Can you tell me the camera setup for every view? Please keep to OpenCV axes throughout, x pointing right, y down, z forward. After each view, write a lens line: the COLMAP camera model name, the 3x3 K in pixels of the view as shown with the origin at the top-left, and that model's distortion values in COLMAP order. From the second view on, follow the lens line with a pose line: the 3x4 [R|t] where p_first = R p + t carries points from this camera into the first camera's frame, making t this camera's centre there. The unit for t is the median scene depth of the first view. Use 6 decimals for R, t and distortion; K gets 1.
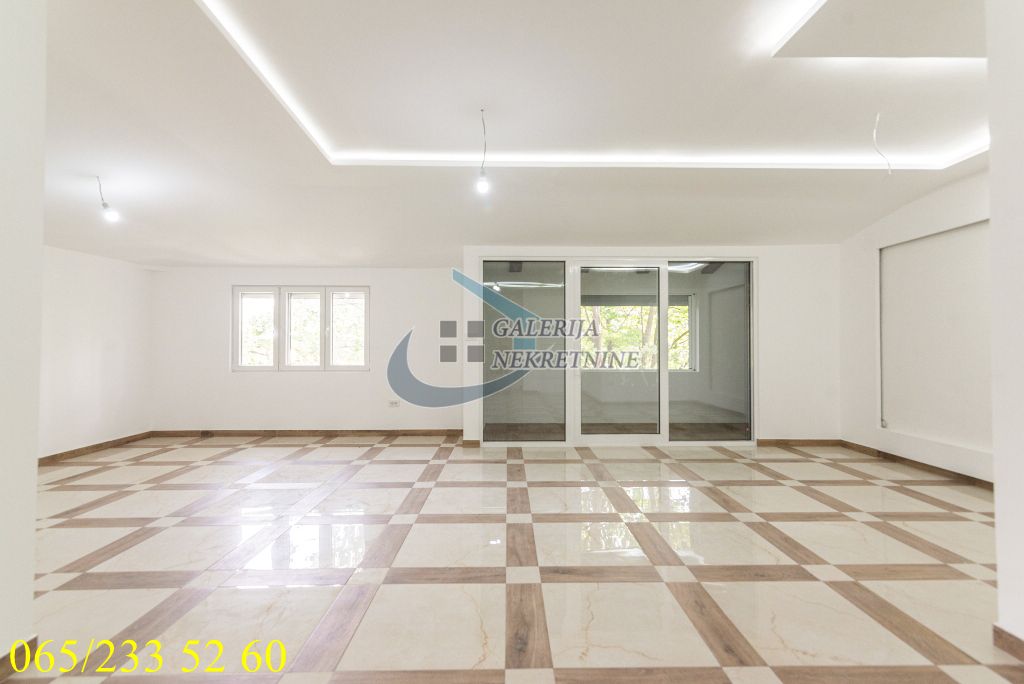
lens RADIAL K [[471.8, 0, 509.6], [0, 471.8, 343.8], [0, 0, 1]] dist [0.028973, -0.008034]
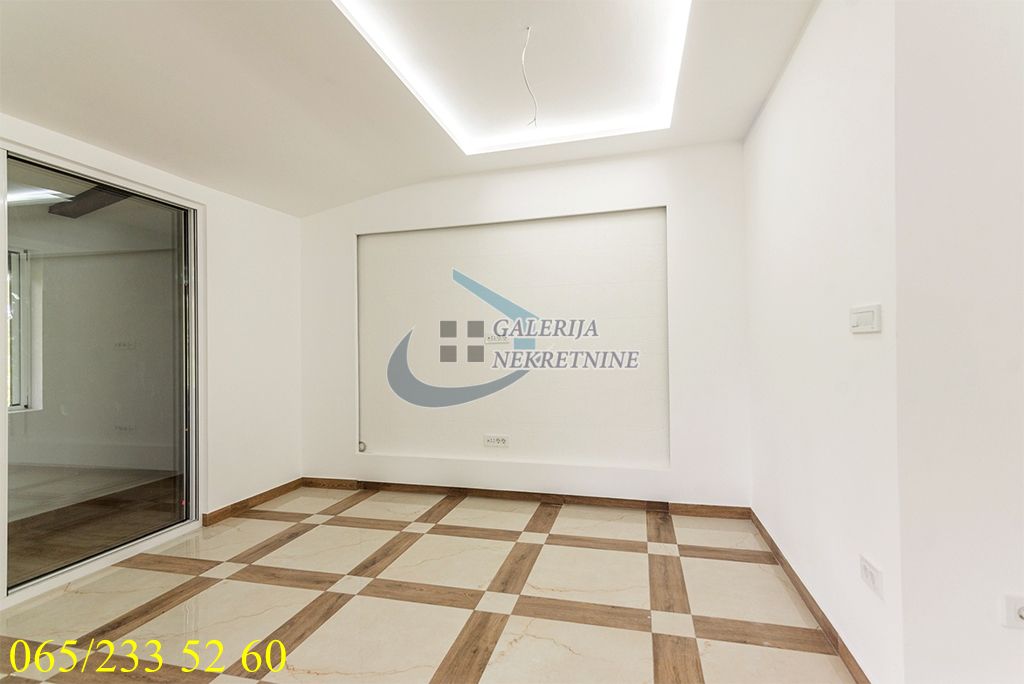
lens RADIAL K [[471.8, 0, 509.6], [0, 471.8, 343.8], [0, 0, 1]] dist [0.028973, -0.008034]
pose [[0.263685, 0.007671, 0.964578, 0.016529], [0.011617, 0.999871, -0.011128, 0.000393], [-0.964539, 0.014139, 0.263562, 0.151767]]
